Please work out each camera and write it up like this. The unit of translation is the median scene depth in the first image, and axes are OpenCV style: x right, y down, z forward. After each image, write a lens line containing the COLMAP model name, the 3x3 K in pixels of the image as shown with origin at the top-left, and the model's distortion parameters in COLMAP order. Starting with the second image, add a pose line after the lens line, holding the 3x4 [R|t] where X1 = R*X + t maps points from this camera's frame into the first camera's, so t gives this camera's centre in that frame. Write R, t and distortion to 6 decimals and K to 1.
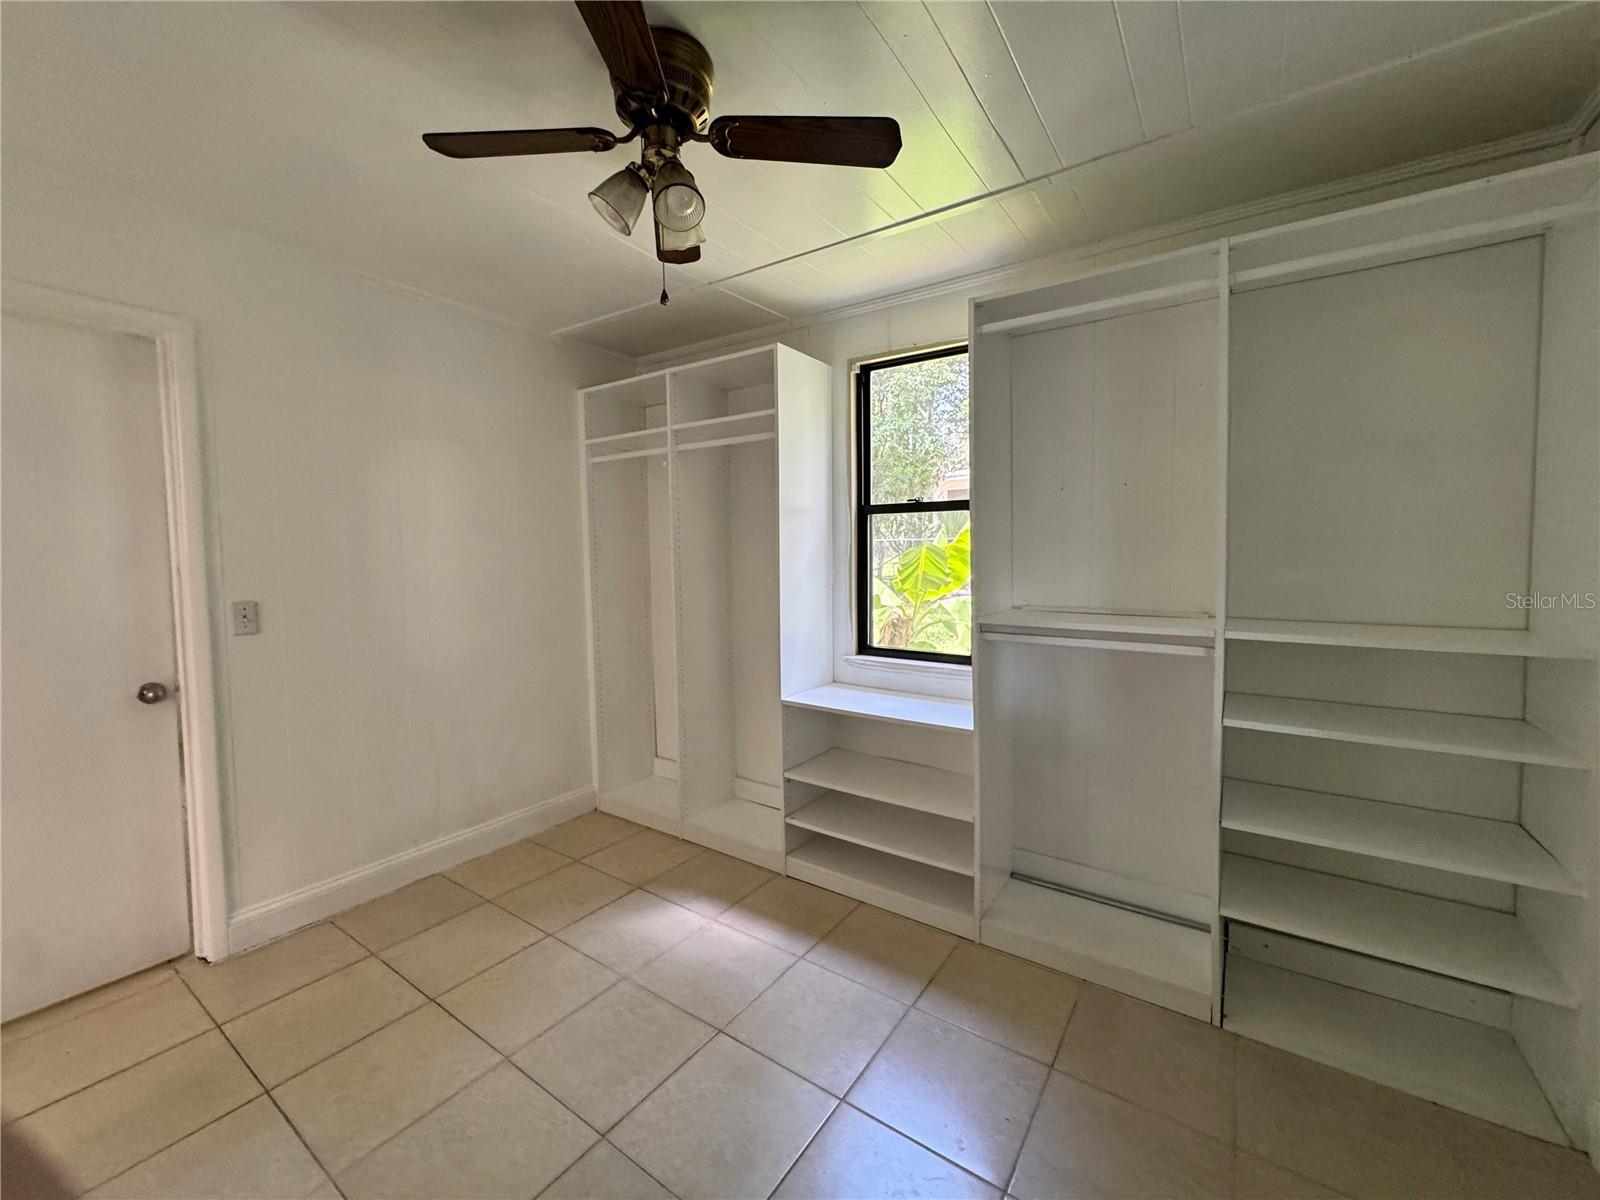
lens RADIAL K [[639.3, 0, 803.1], [0, 639.3, 595.7], [0, 0, 1]] dist [-0.002243, 0.000288]
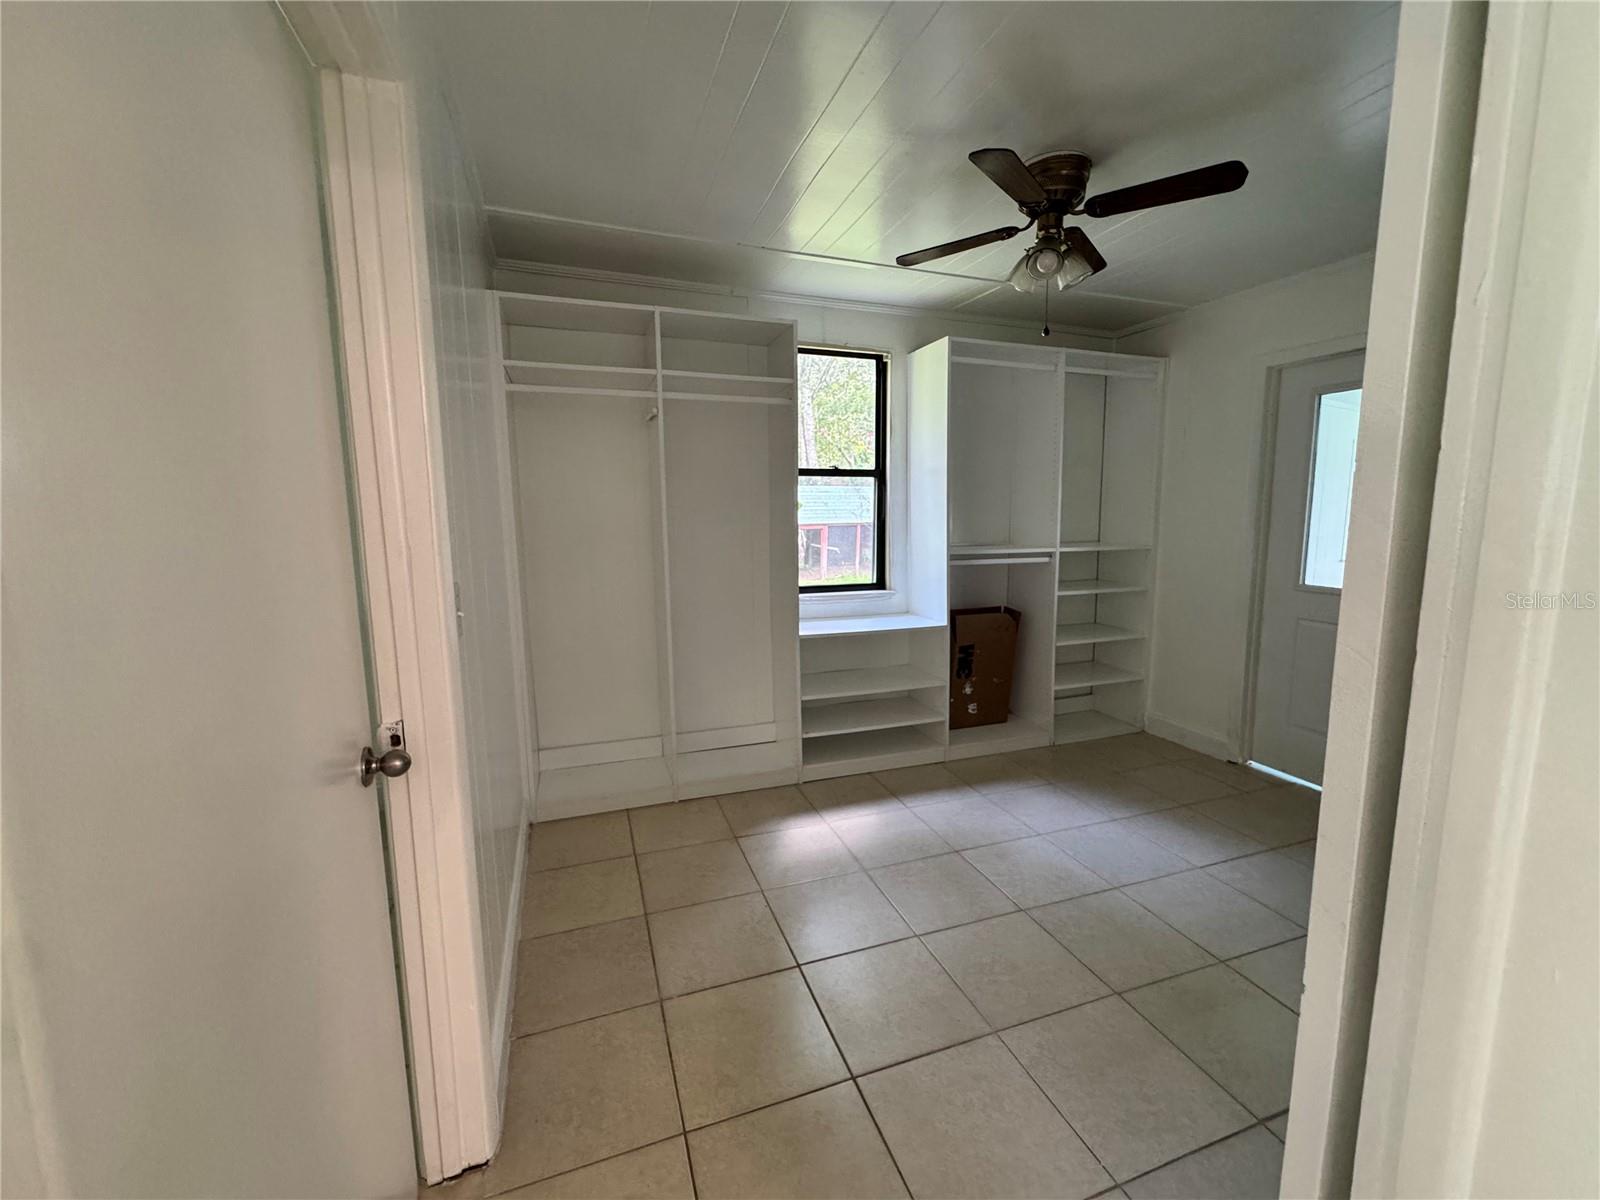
lens RADIAL K [[639.3, 0, 803.1], [0, 639.3, 595.7], [0, 0, 1]] dist [-0.002243, 0.000288]
pose [[0.588075, -0.104822, 0.801985, -0.964468], [0.053966, 0.994442, 0.090405, -0.013487], [-0.807004, -0.009885, 0.590463, 0.313387]]
